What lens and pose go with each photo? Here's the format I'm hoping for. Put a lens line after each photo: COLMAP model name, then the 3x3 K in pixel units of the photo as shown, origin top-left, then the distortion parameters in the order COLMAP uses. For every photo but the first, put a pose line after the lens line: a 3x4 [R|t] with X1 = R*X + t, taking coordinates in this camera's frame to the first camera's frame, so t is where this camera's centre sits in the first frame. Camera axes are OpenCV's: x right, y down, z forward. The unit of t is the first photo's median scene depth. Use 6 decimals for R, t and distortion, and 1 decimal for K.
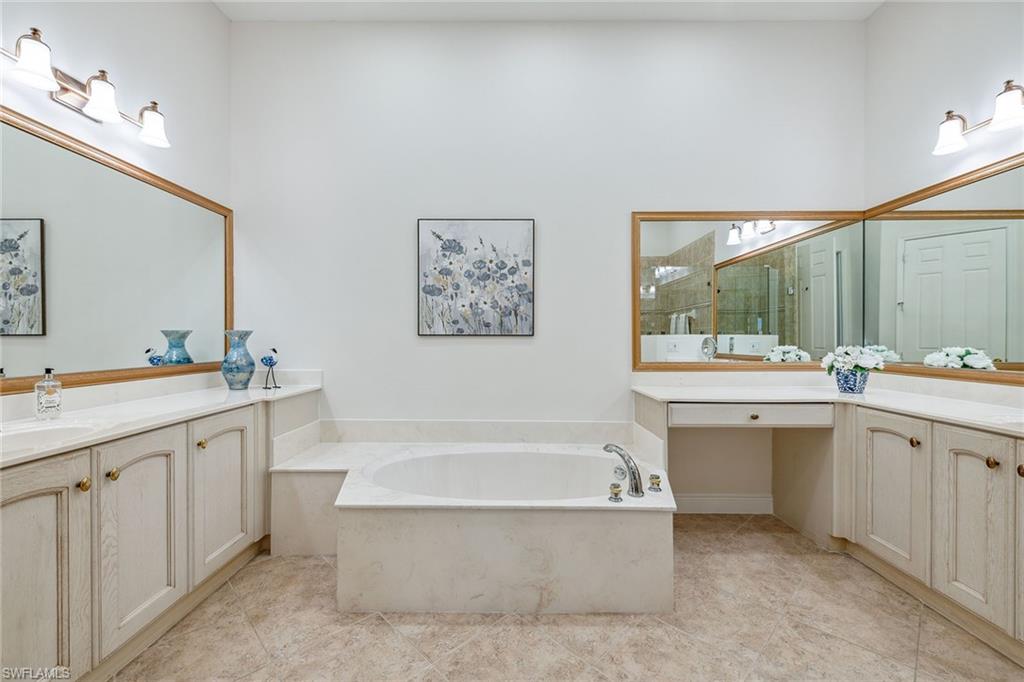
lens RADIAL K [[428.4, 0, 511.7], [0, 428.4, 338.8], [0, 0, 1]] dist [0.000625, -0.000739]
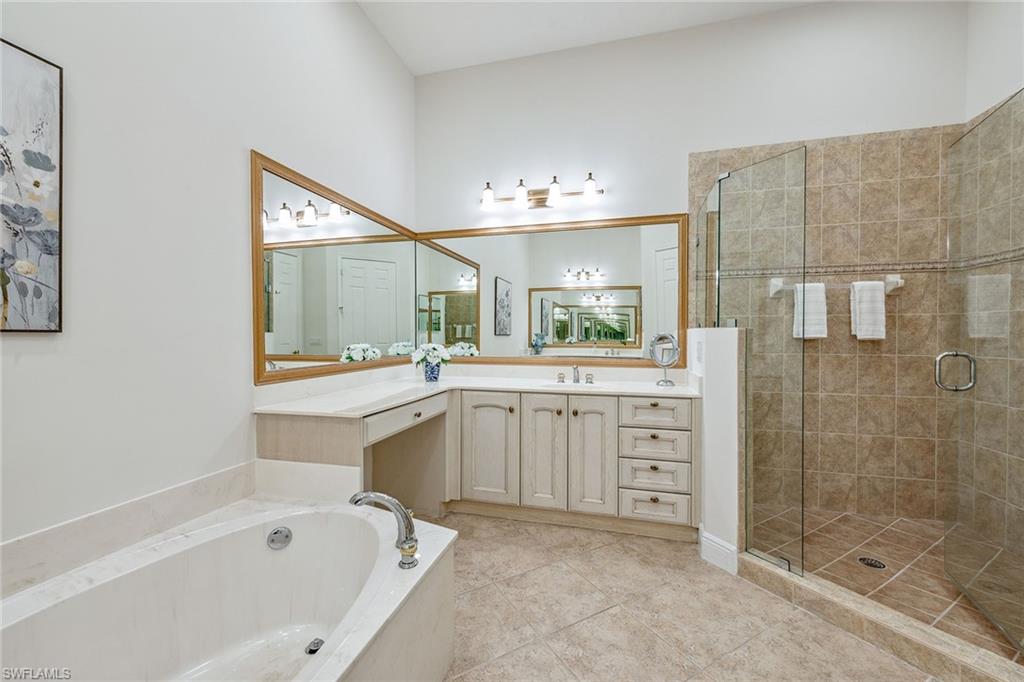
lens RADIAL K [[404.7, 0, 512.7], [0, 404.7, 339.4], [0, 0, 1]] dist [-0.003168, -0.000782]
pose [[0.238260, -0.008895, 0.971161, -0.243573], [0.001849, 0.999960, 0.008705, -0.002191], [-0.971200, -0.000279, 0.238267, 0.450336]]
